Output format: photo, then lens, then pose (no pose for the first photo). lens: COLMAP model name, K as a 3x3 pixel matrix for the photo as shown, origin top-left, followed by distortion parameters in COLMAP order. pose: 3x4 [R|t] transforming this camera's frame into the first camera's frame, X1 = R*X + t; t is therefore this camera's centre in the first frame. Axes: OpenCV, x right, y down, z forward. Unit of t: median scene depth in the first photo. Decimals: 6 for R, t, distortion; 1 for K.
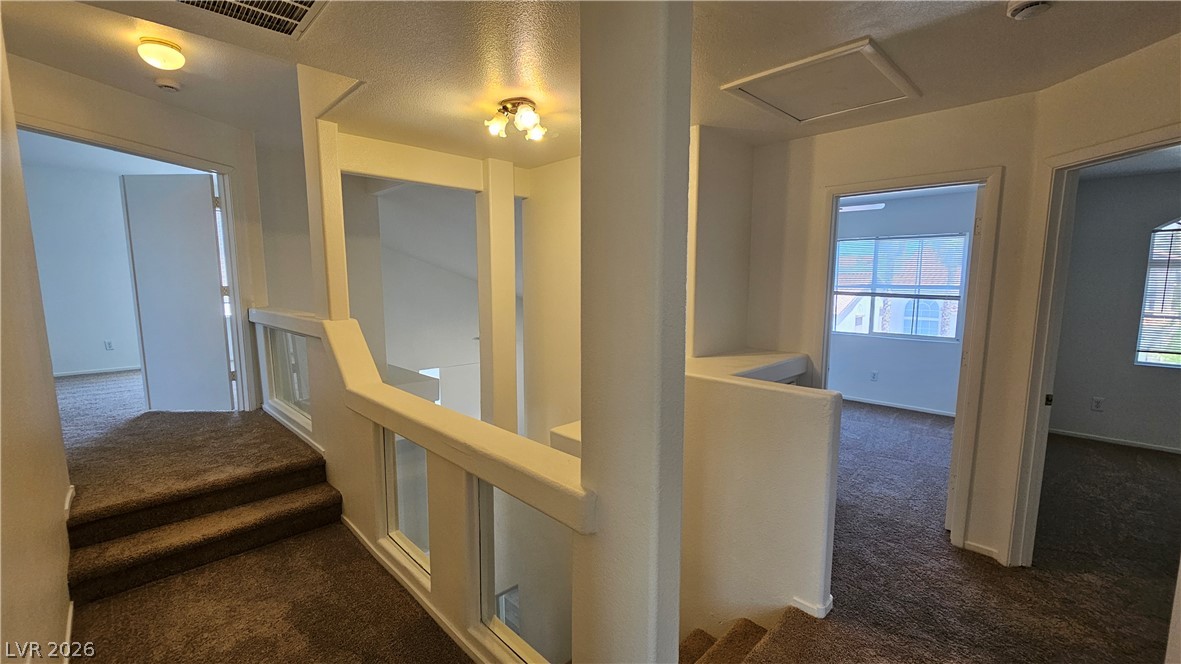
lens RADIAL K [[488.3, 0, 591.3], [0, 488.3, 334.7], [0, 0, 1]] dist [-0.003270, 0.000540]
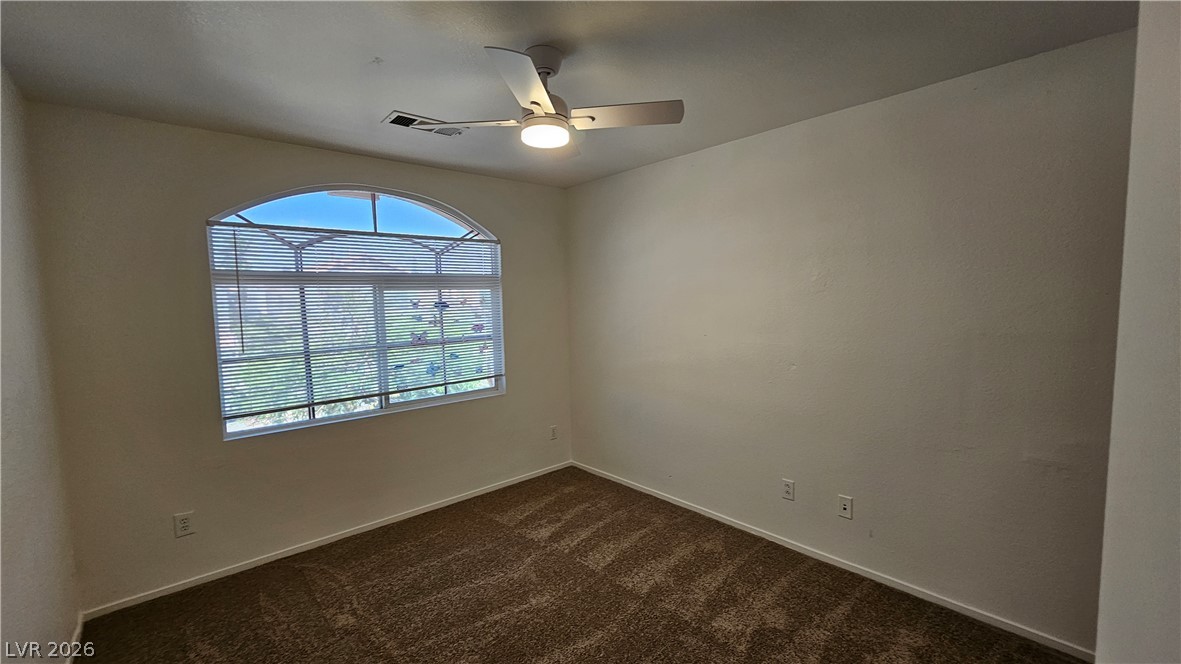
lens RADIAL K [[488.3, 0, 592.0], [0, 488.3, 331.6], [0, 0, 1]] dist [-0.003270, 0.000540]
pose [[0.043418, -0.077014, 0.996084, 0.530694], [0.135769, 0.988230, 0.070488, -0.053406], [-0.989789, 0.132177, 0.053363, 0.487265]]
